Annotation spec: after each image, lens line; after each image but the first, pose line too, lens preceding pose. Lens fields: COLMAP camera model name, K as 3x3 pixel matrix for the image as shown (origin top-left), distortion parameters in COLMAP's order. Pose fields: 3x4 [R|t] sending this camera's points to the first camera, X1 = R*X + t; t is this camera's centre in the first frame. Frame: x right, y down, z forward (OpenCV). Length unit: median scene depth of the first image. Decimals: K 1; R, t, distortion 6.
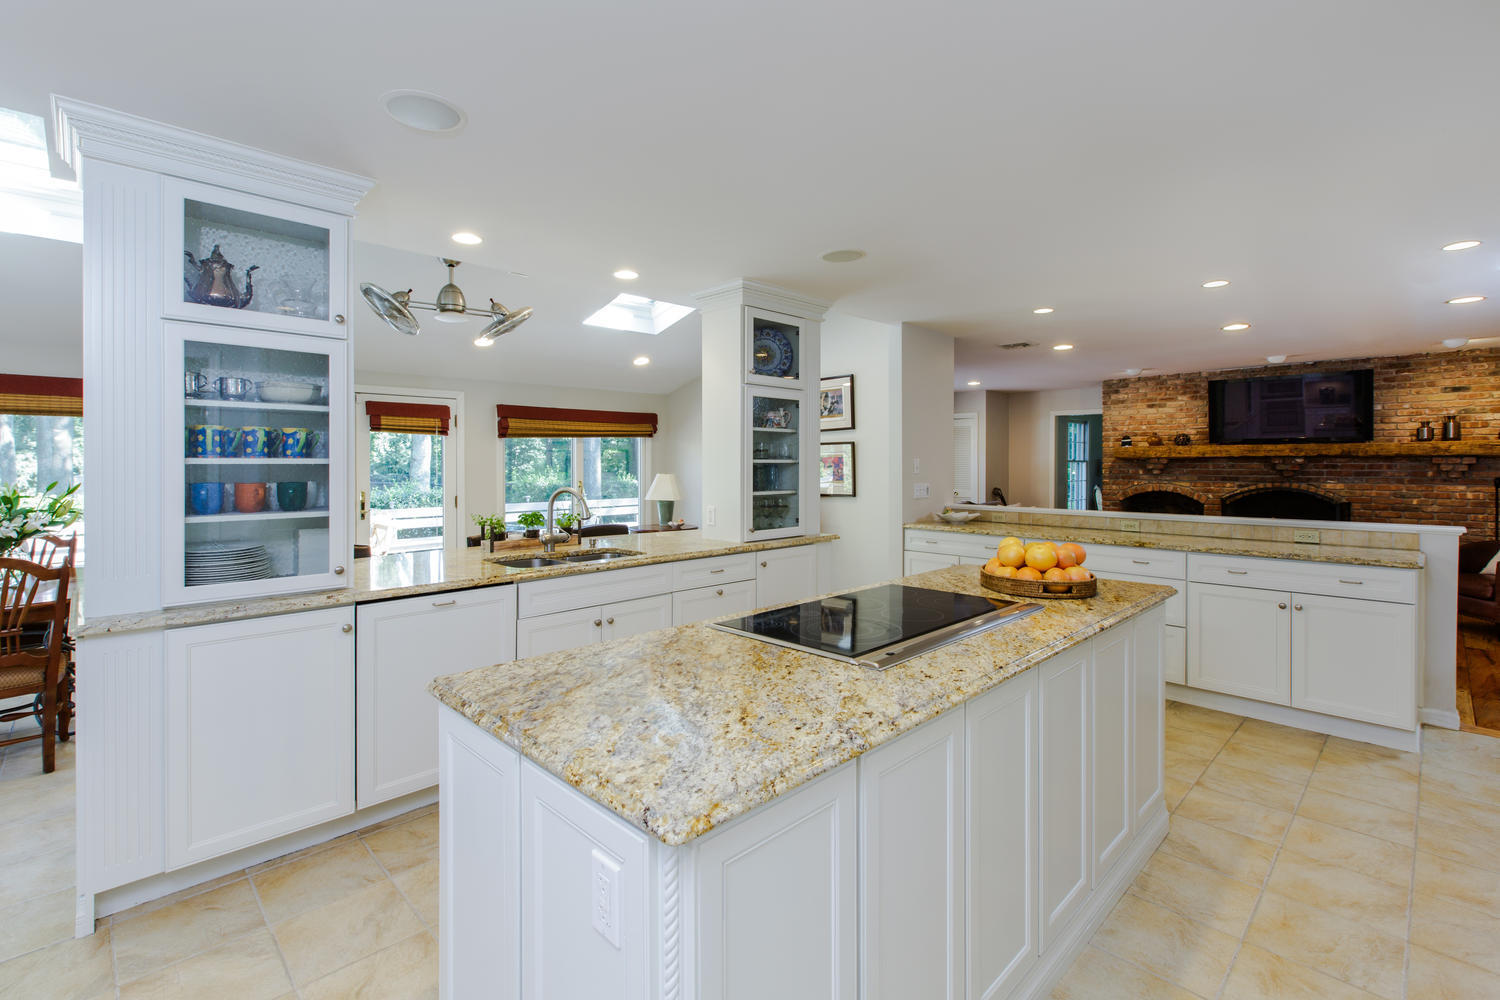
lens RADIAL K [[682.2, 0, 755.1], [0, 682.2, 463.6], [0, 0, 1]] dist [0.007344, 0.000162]
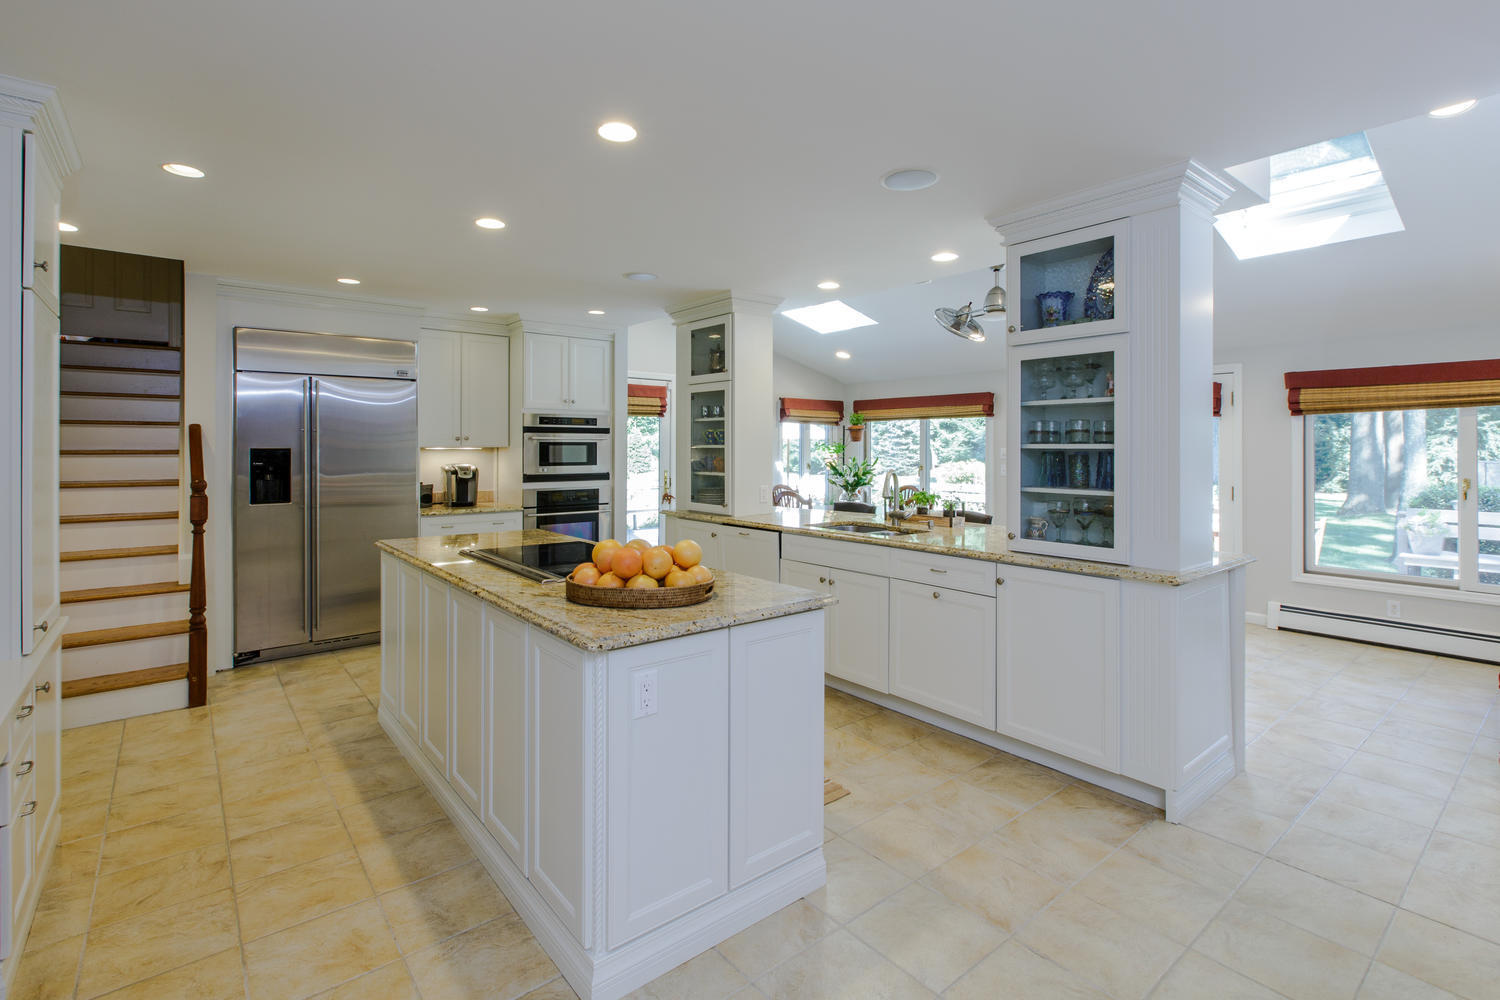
lens RADIAL K [[703.0, 0, 749.8], [0, 703.0, 450.1], [0, 0, 1]] dist [-0.000361, -0.000178]
pose [[-0.091786, 0.007383, -0.995751, 0.472959], [-0.002964, 0.999966, 0.007688, -0.002685], [0.995774, 0.003657, -0.091761, 0.455536]]
